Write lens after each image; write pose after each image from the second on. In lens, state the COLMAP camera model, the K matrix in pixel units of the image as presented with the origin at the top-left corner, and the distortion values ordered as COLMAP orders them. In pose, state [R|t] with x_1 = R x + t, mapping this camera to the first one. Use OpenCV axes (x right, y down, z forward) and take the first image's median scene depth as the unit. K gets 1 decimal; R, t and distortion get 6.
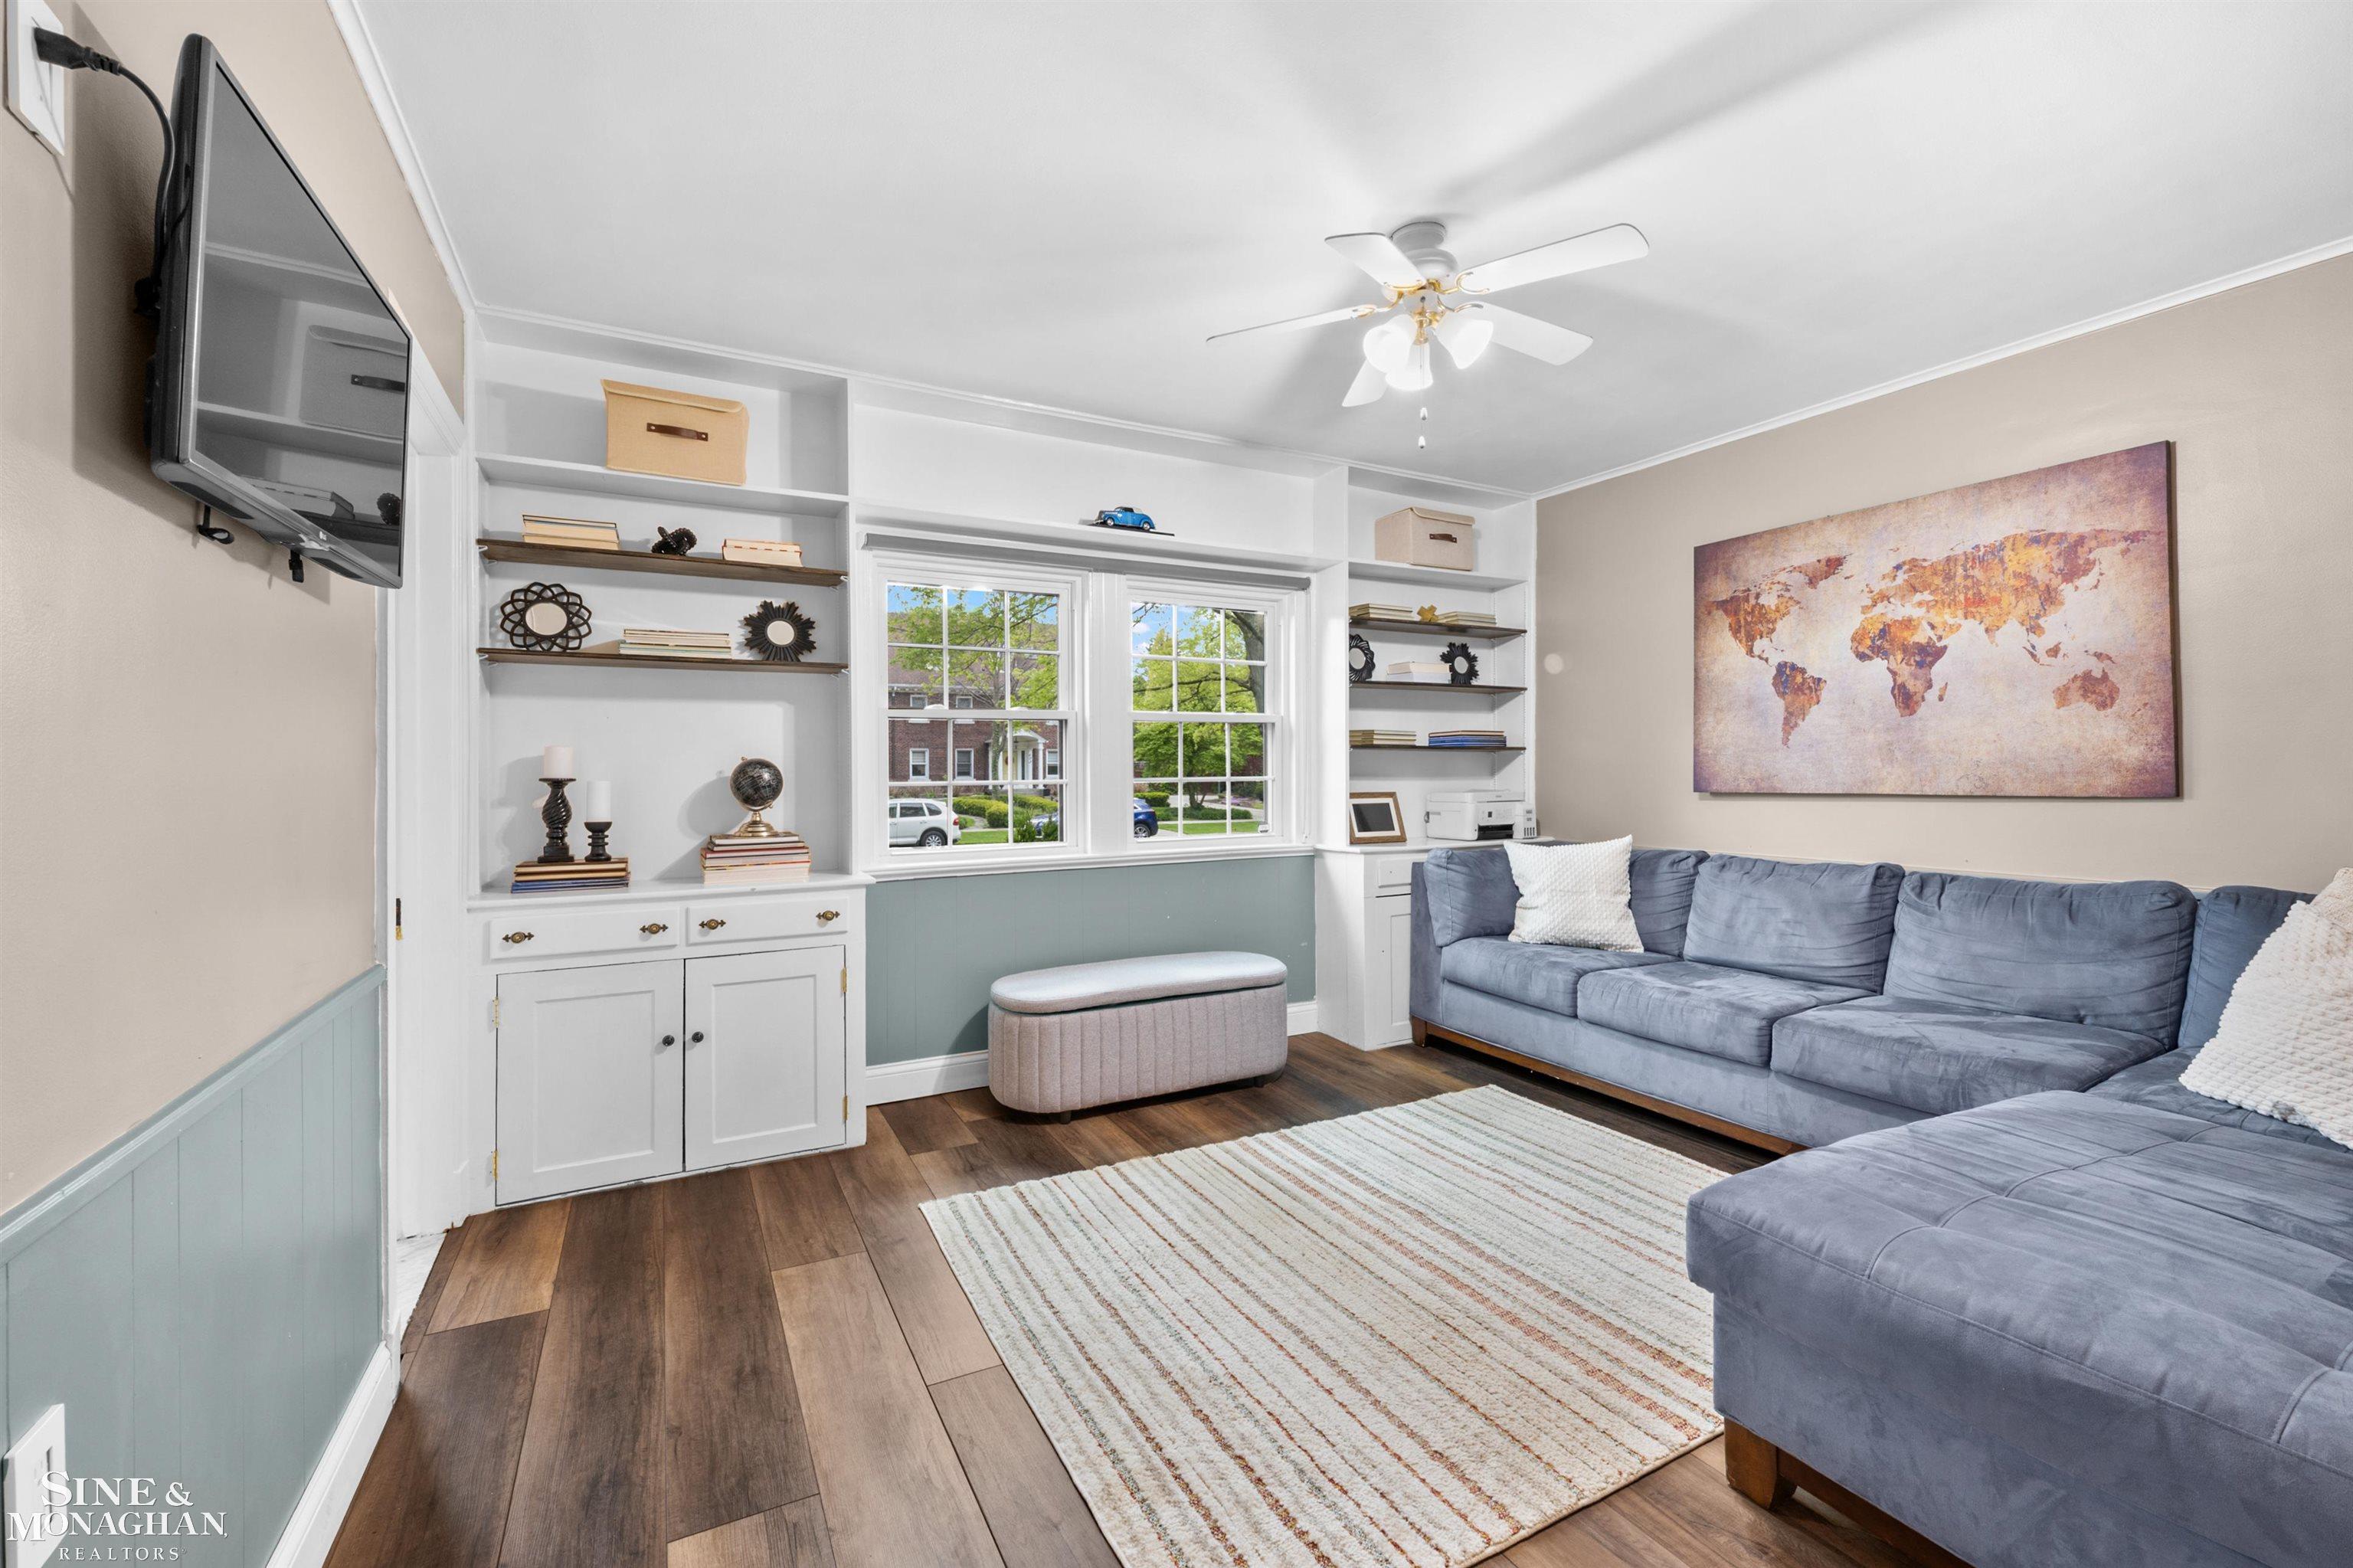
lens RADIAL K [[968.9, 0, 1174.0], [0, 968.9, 771.5], [0, 0, 1]] dist [0.001455, 0.000027]
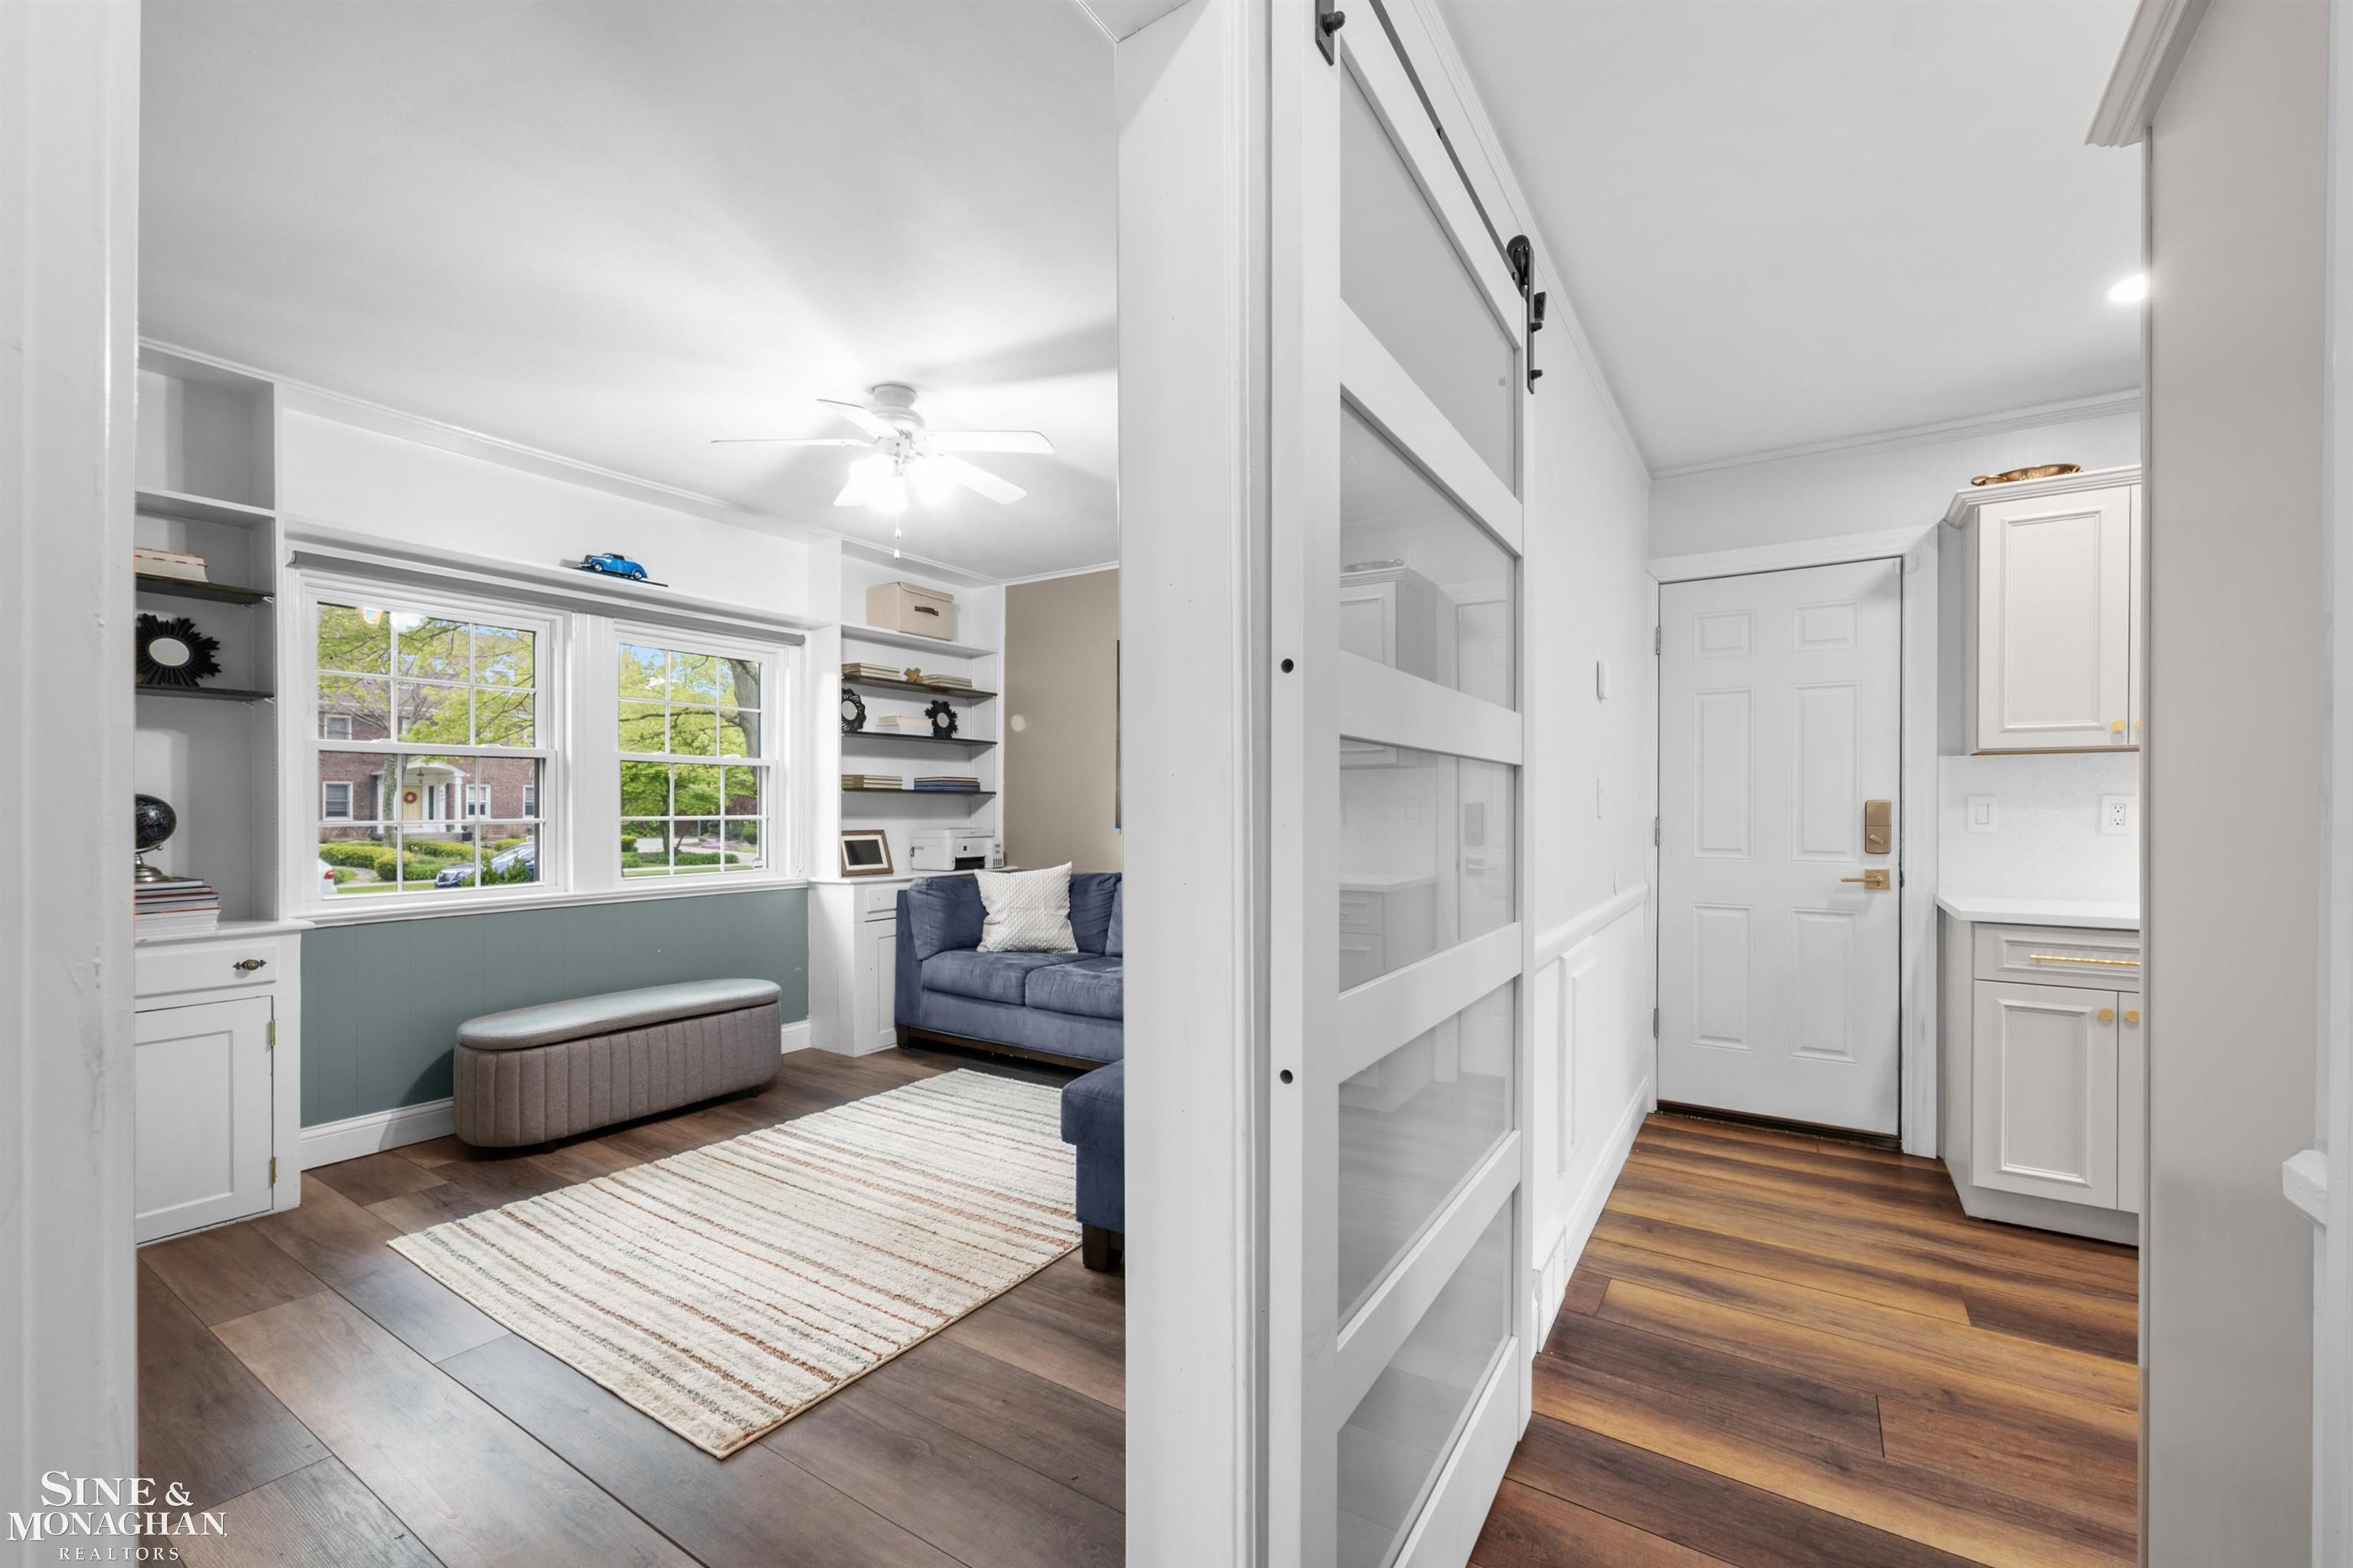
lens RADIAL K [[958.3, 0, 1172.4], [0, 958.3, 812.3], [0, 0, 1]] dist [-0.001072, -0.000193]
pose [[0.875009, 0.003588, 0.484094, -0.025905], [-0.003348, 0.999993, -0.001361, 0.001344], [-0.484096, -0.000430, 0.875015, -0.196565]]
